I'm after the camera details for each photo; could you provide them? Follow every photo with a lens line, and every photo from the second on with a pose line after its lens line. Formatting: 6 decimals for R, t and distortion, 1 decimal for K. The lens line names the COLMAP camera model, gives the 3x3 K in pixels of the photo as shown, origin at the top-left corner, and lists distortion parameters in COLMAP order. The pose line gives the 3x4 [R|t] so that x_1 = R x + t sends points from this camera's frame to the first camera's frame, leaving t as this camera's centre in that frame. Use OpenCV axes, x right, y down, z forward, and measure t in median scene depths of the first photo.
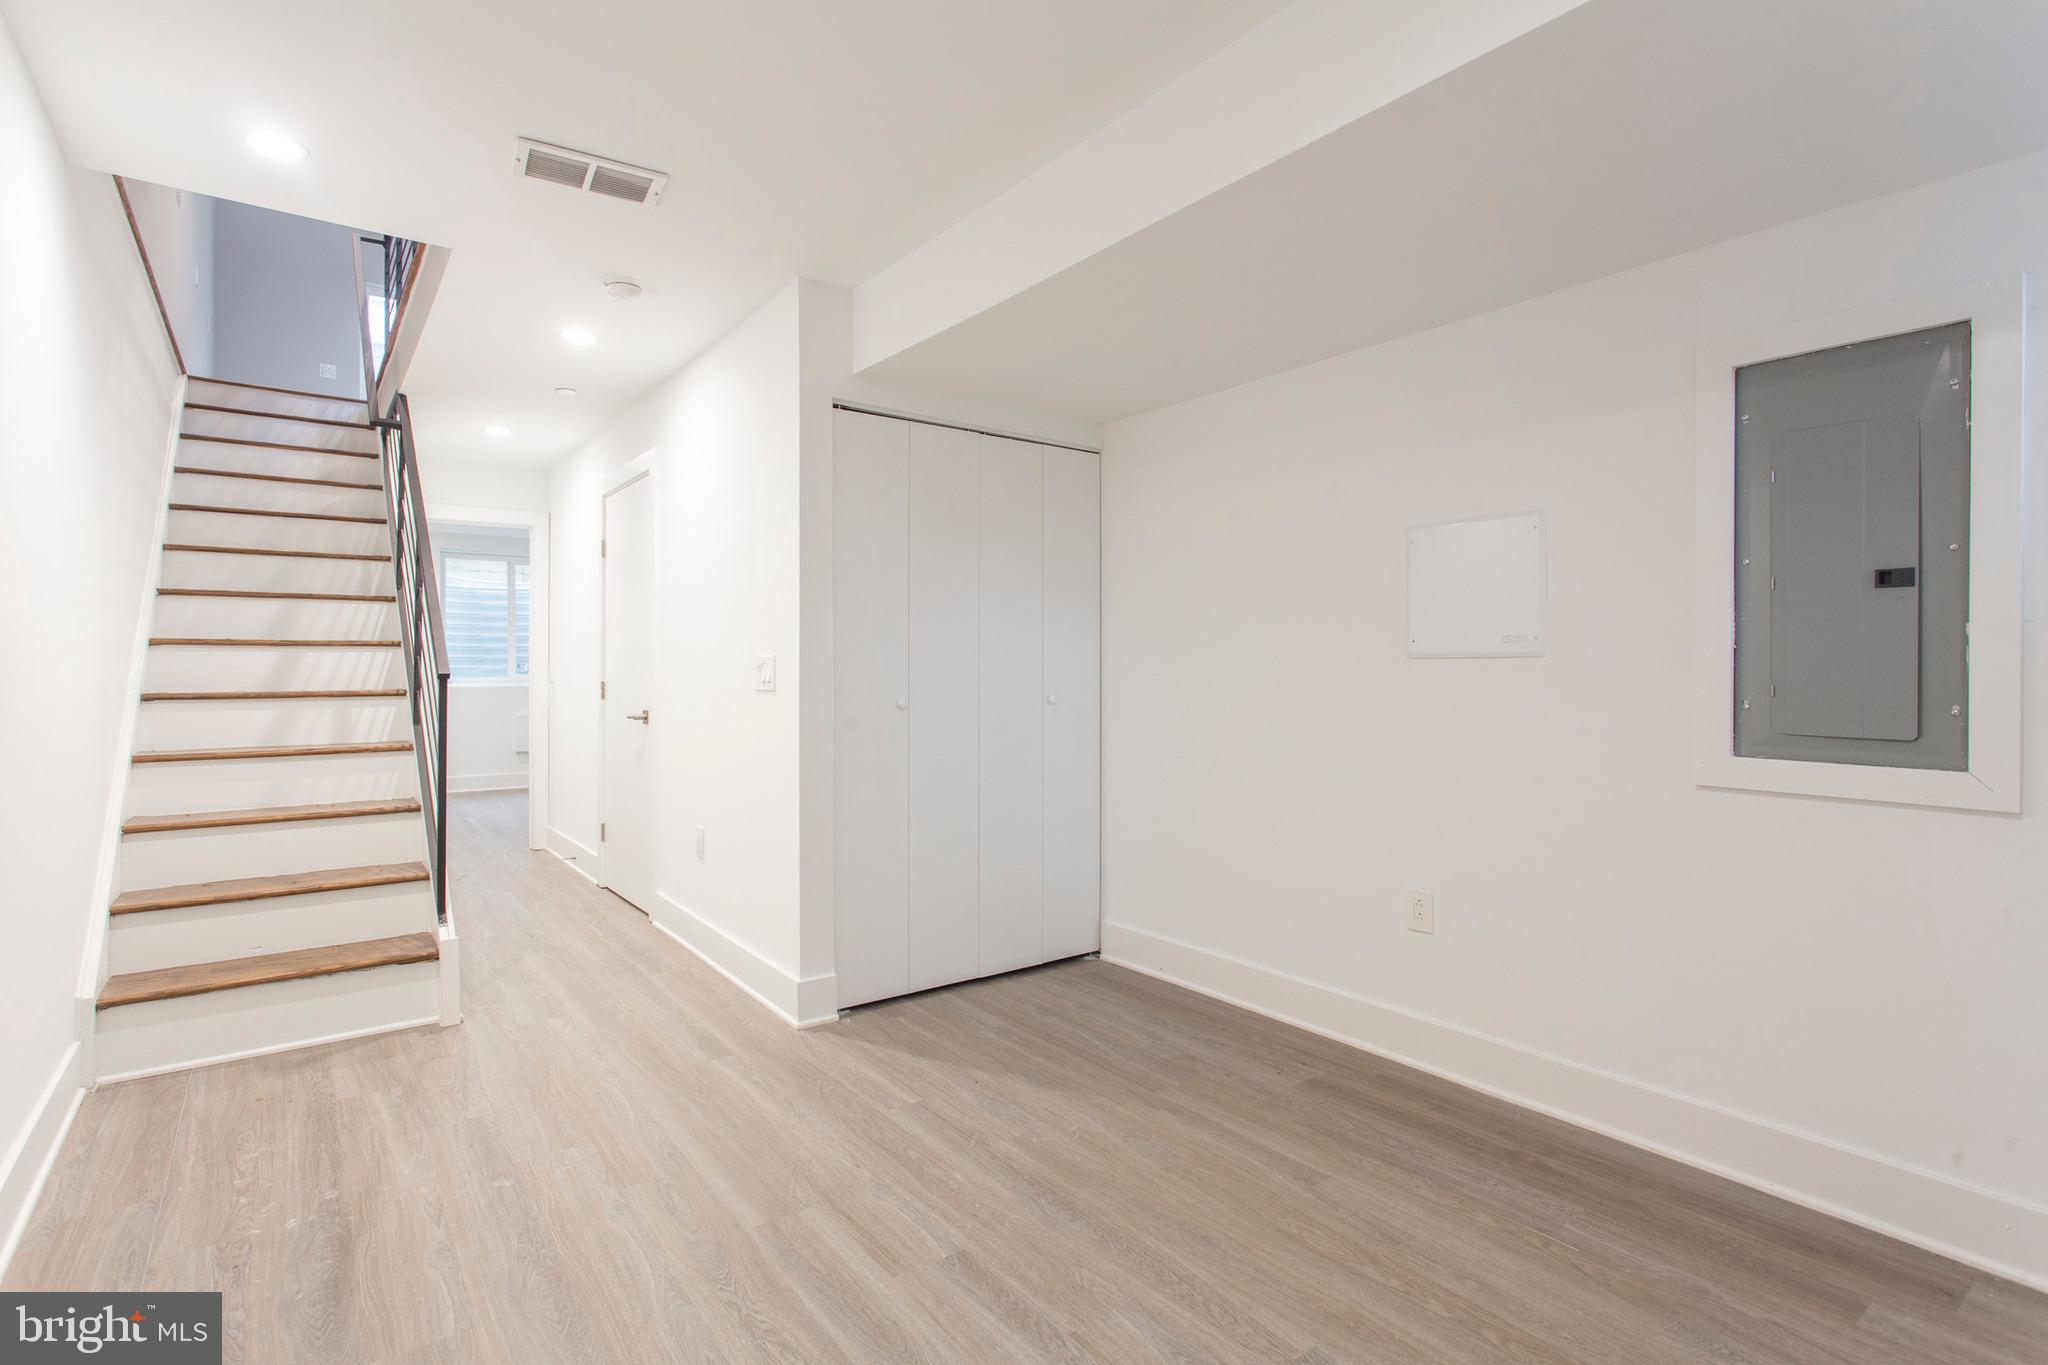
lens RADIAL K [[990.6, 0, 1020.9], [0, 990.6, 677.5], [0, 0, 1]] dist [-0.006056, 0.003253]
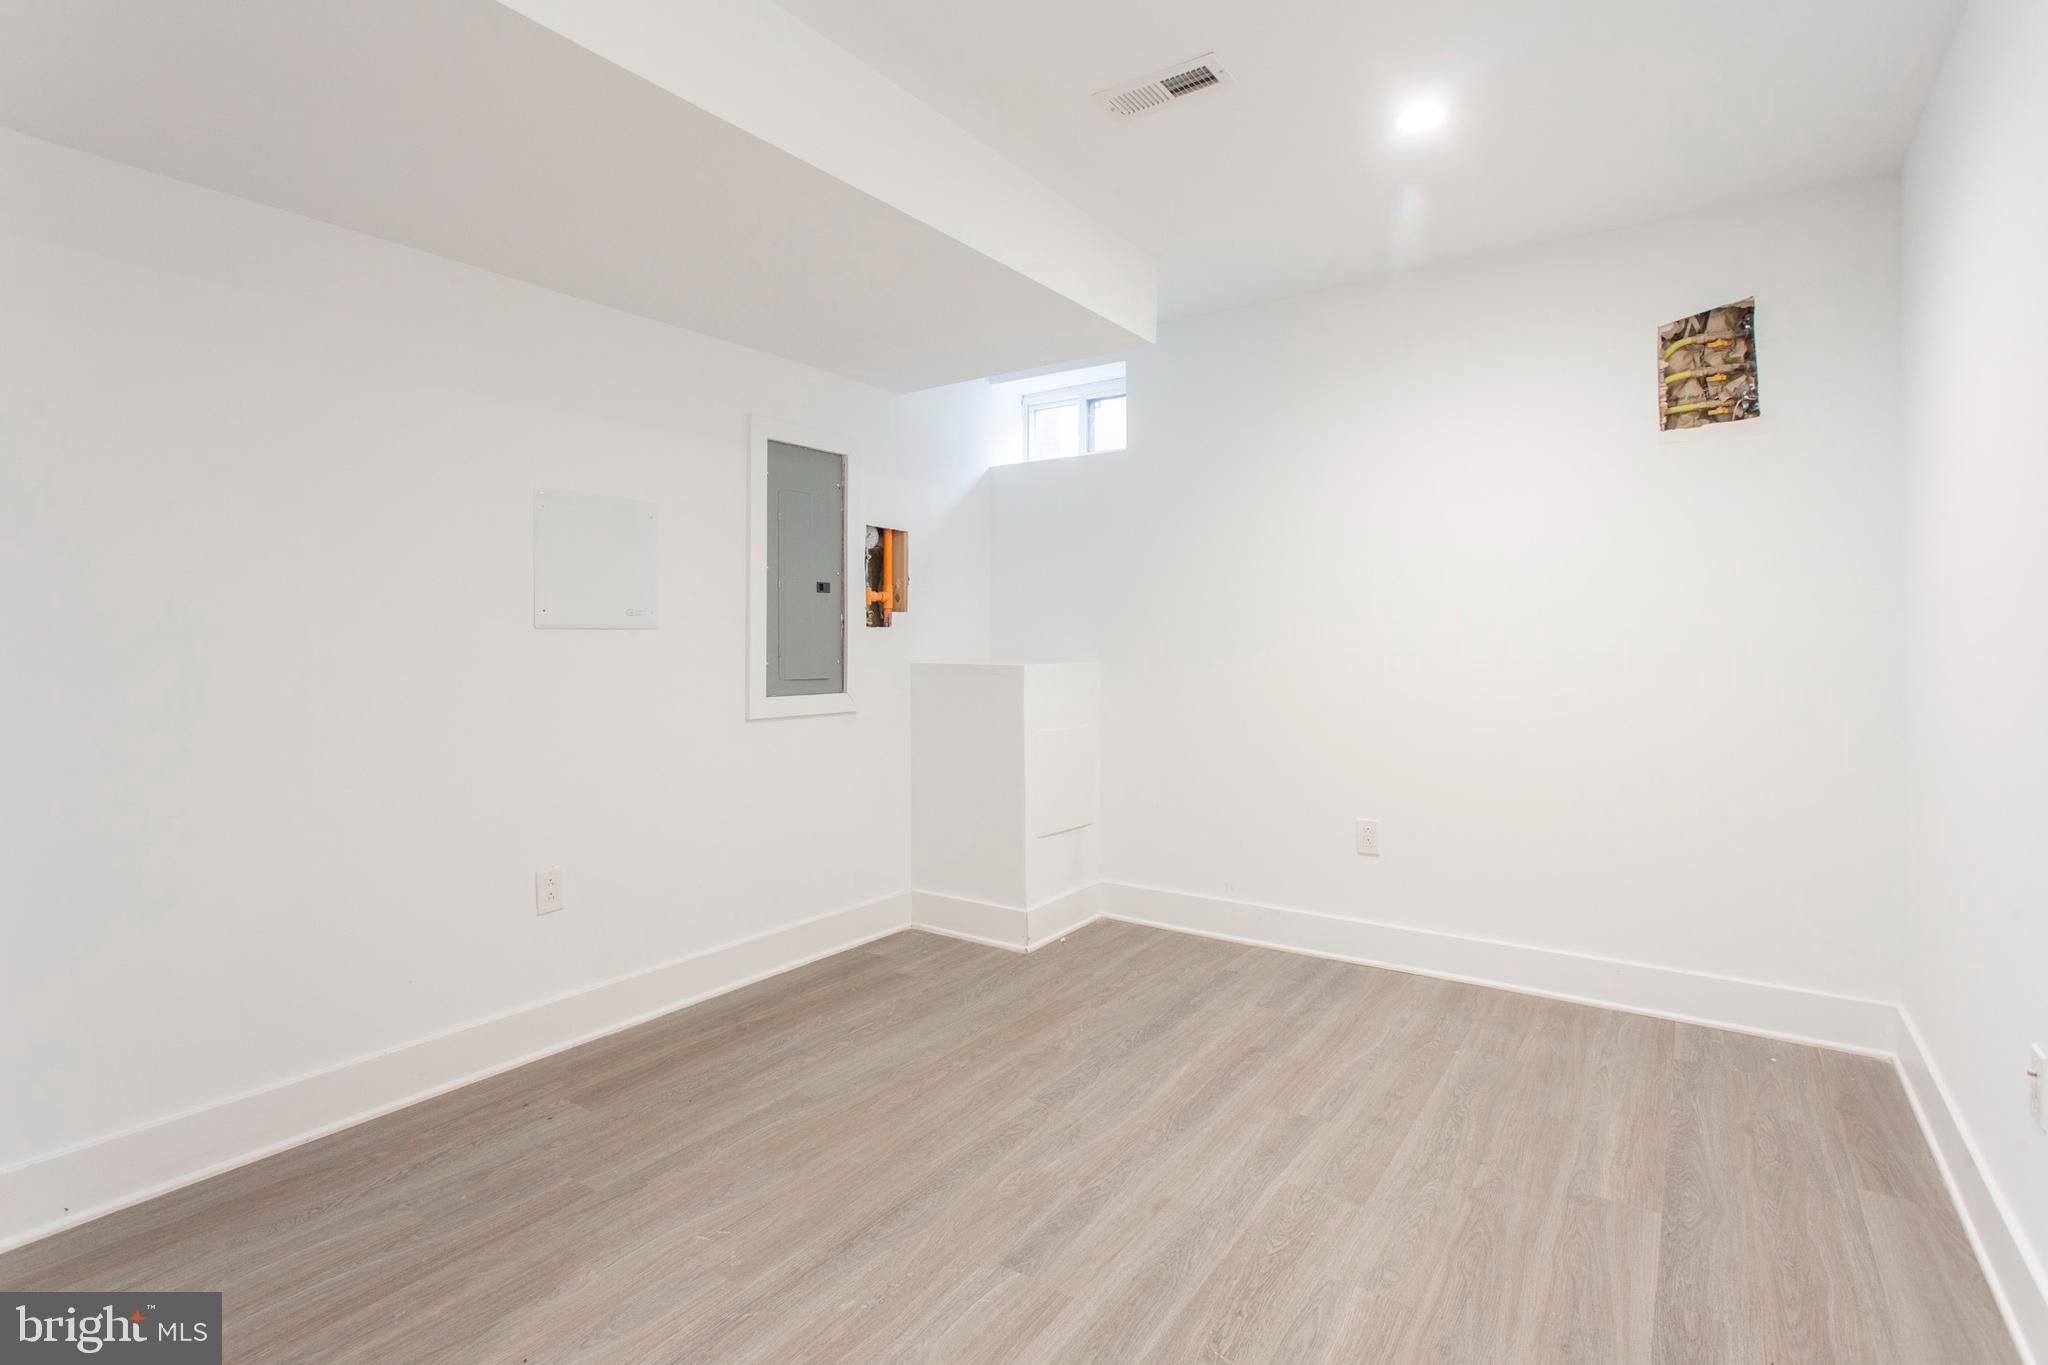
lens RADIAL K [[990.6, 0, 981.3], [0, 990.6, 609.6], [0, 0, 1]] dist [-0.006056, 0.003253]
pose [[-0.288250, 0.030319, 0.957075, -0.824444], [0.011300, 0.999537, -0.028261, -0.006551], [-0.957489, 0.002669, -0.288459, 1.104526]]
